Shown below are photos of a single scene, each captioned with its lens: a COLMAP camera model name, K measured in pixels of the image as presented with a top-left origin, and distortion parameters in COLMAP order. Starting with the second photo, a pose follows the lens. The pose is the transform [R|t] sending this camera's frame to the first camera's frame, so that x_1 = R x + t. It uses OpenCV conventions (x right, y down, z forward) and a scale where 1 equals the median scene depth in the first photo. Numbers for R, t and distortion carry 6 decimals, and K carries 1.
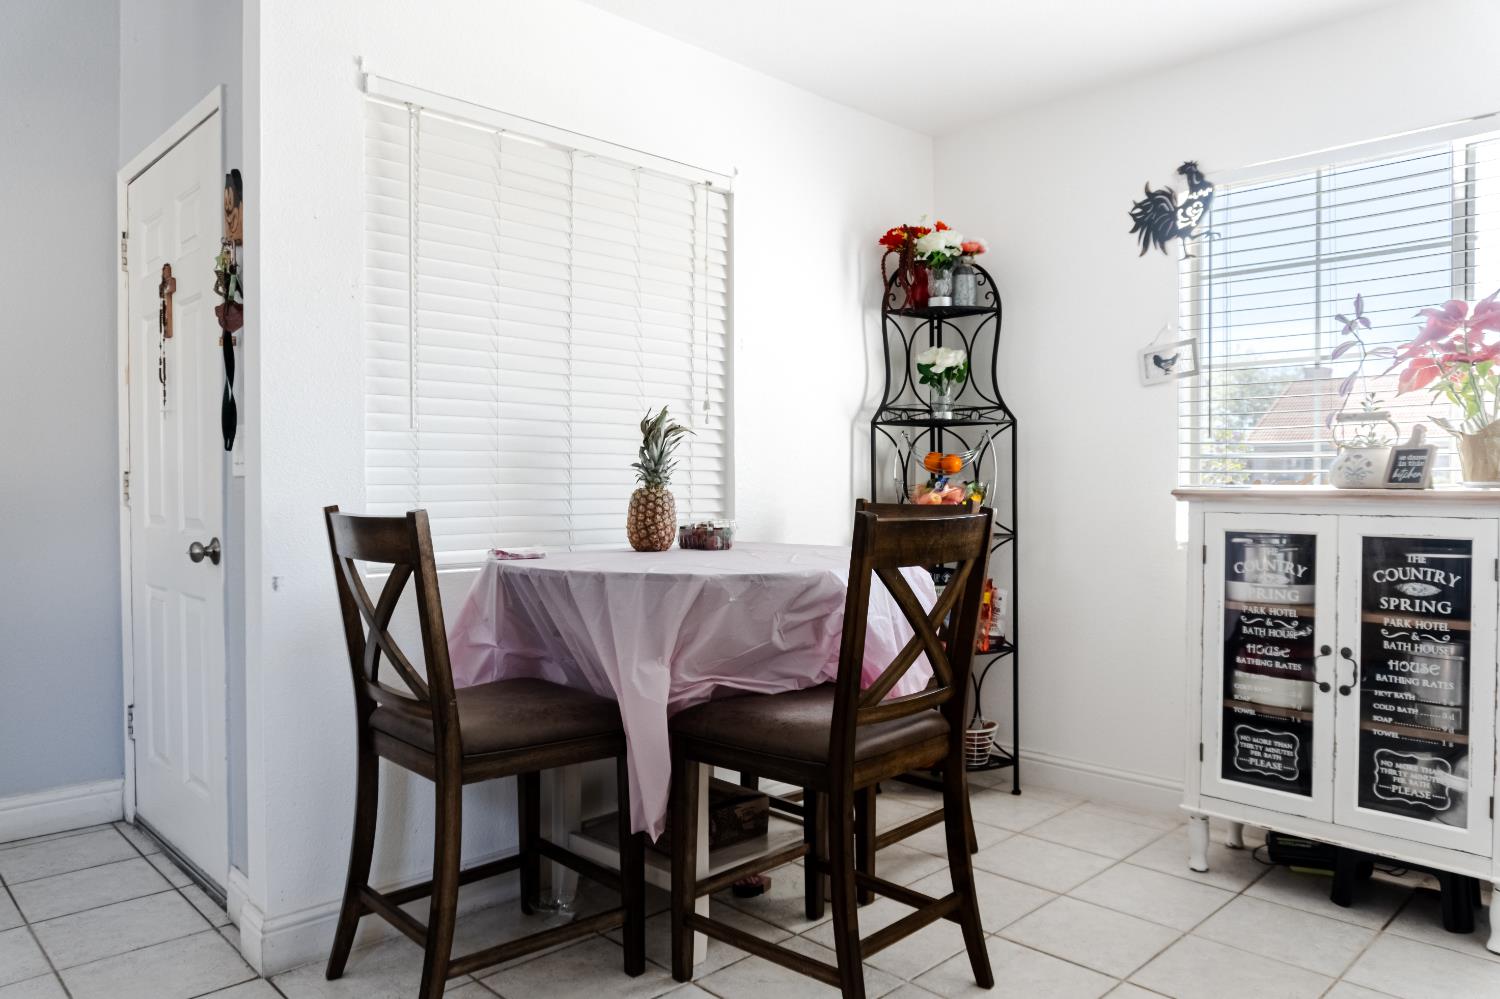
lens RADIAL K [[1004.8, 0, 751.1], [0, 1004.8, 504.9], [0, 0, 1]] dist [-0.019682, -0.007840]
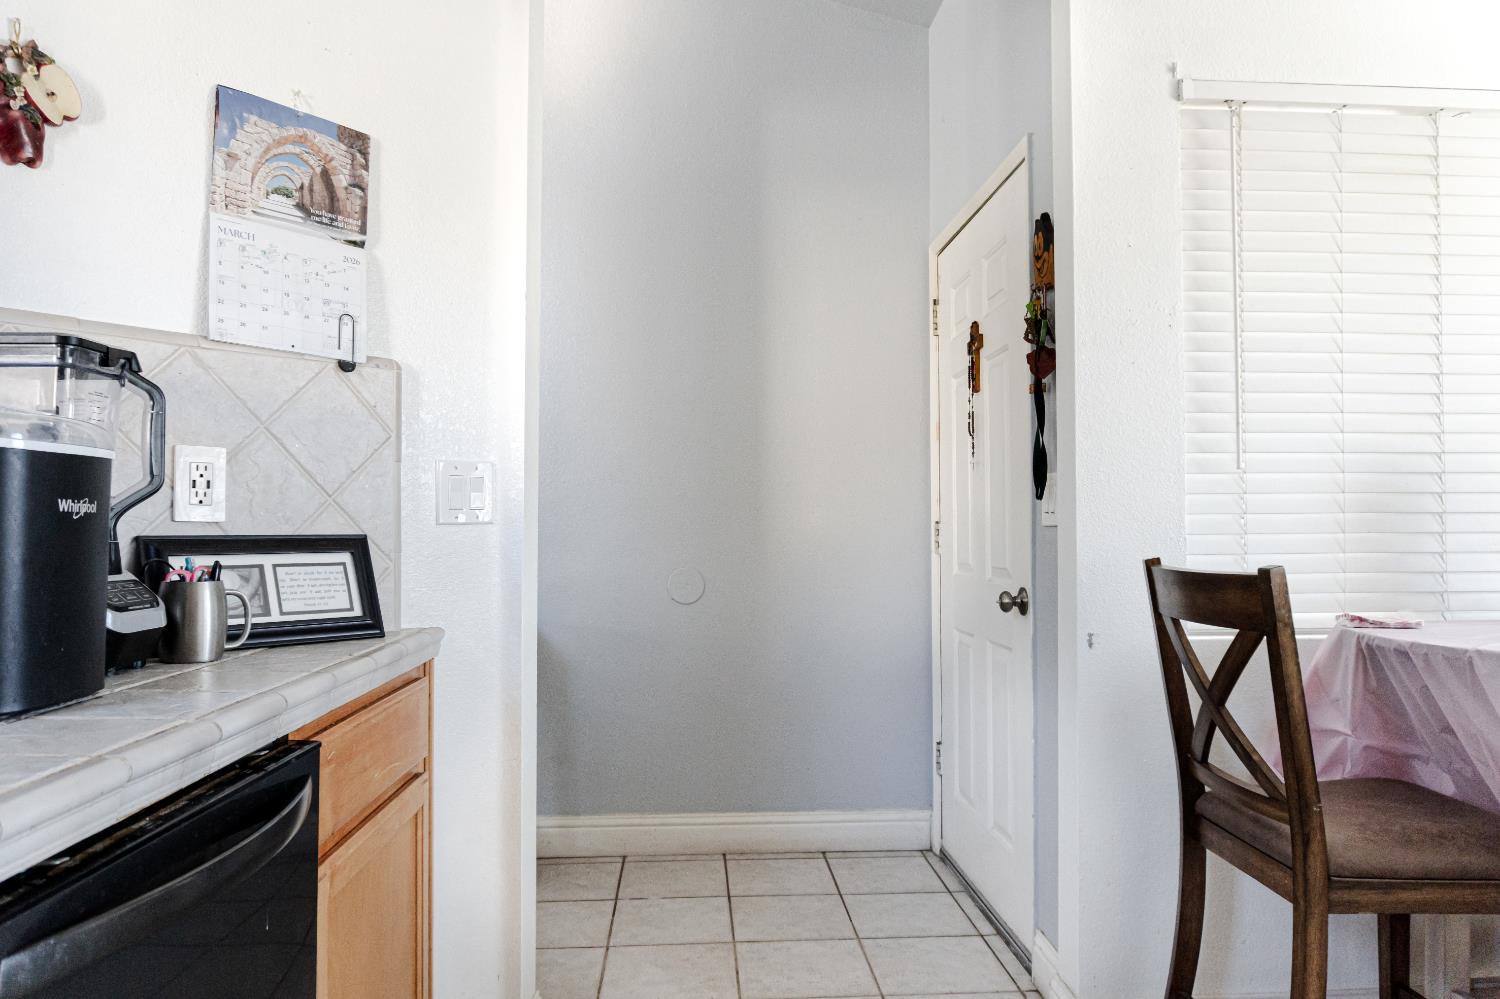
lens RADIAL K [[1004.8, 0, 749.1], [0, 1004.8, 497.9], [0, 0, 1]] dist [-0.019682, -0.007840]
pose [[0.749944, -0.024023, -0.661065, -0.084646], [-0.011079, 0.998744, -0.048864, -0.004811], [0.661409, 0.043969, 0.748736, 0.075034]]
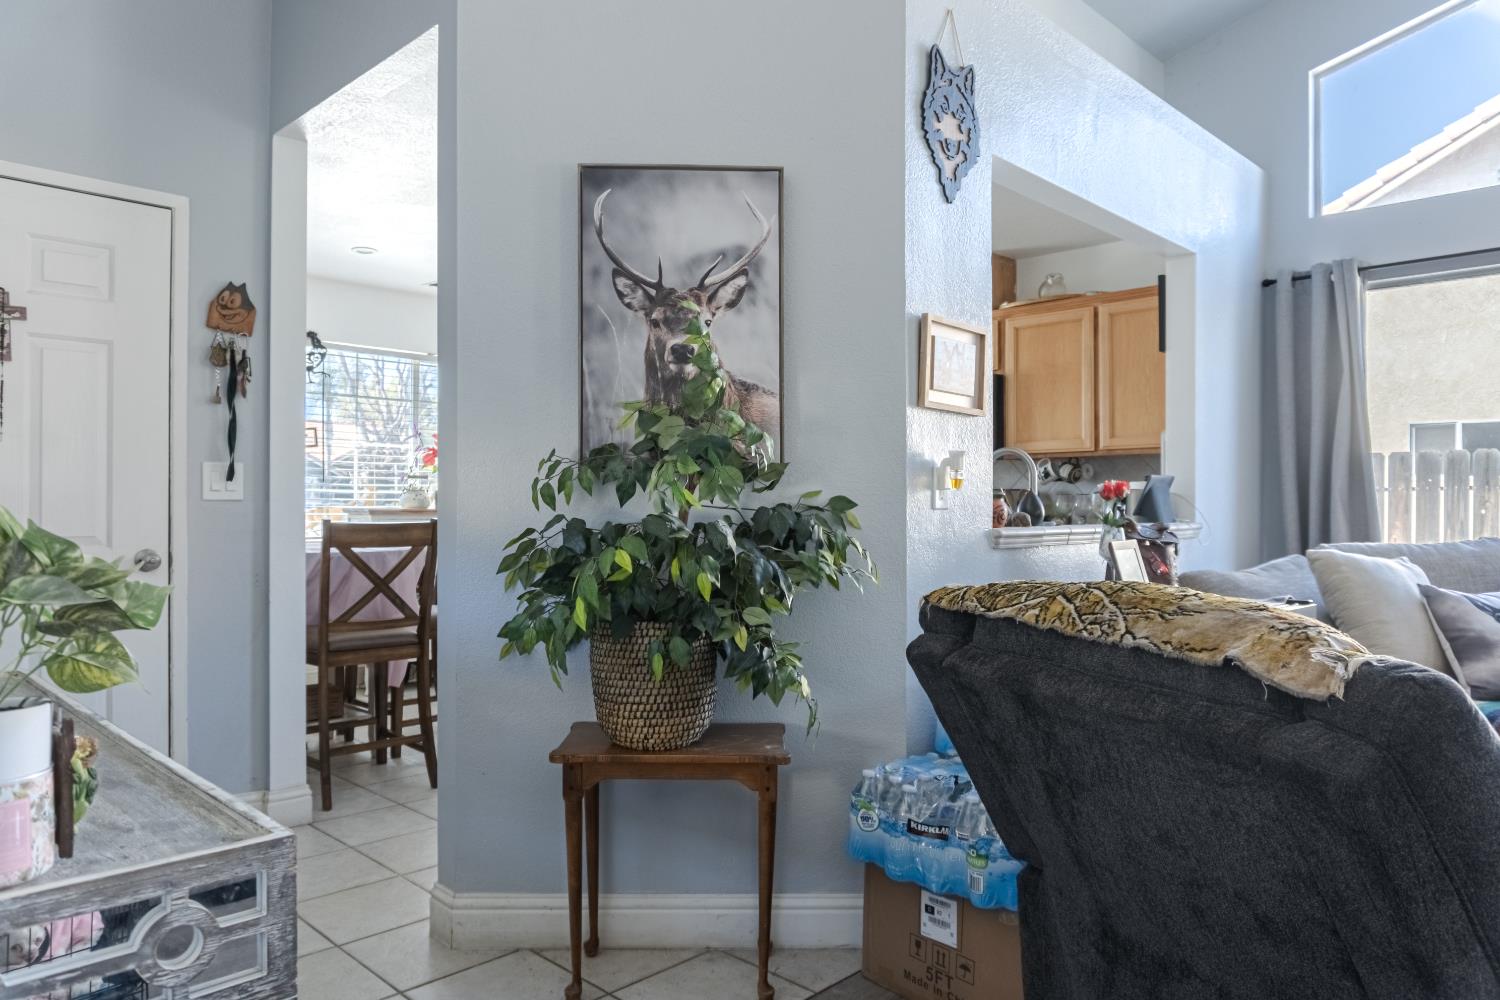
lens RADIAL K [[1004.8, 0, 749.6], [0, 1004.8, 505.3], [0, 0, 1]] dist [-0.019682, -0.007840]
pose [[-0.016794, 0.003299, 0.999854, -1.854759], [0.020140, 0.999793, -0.002961, 0.000827], [-0.999656, 0.020087, -0.016857, 0.294587]]
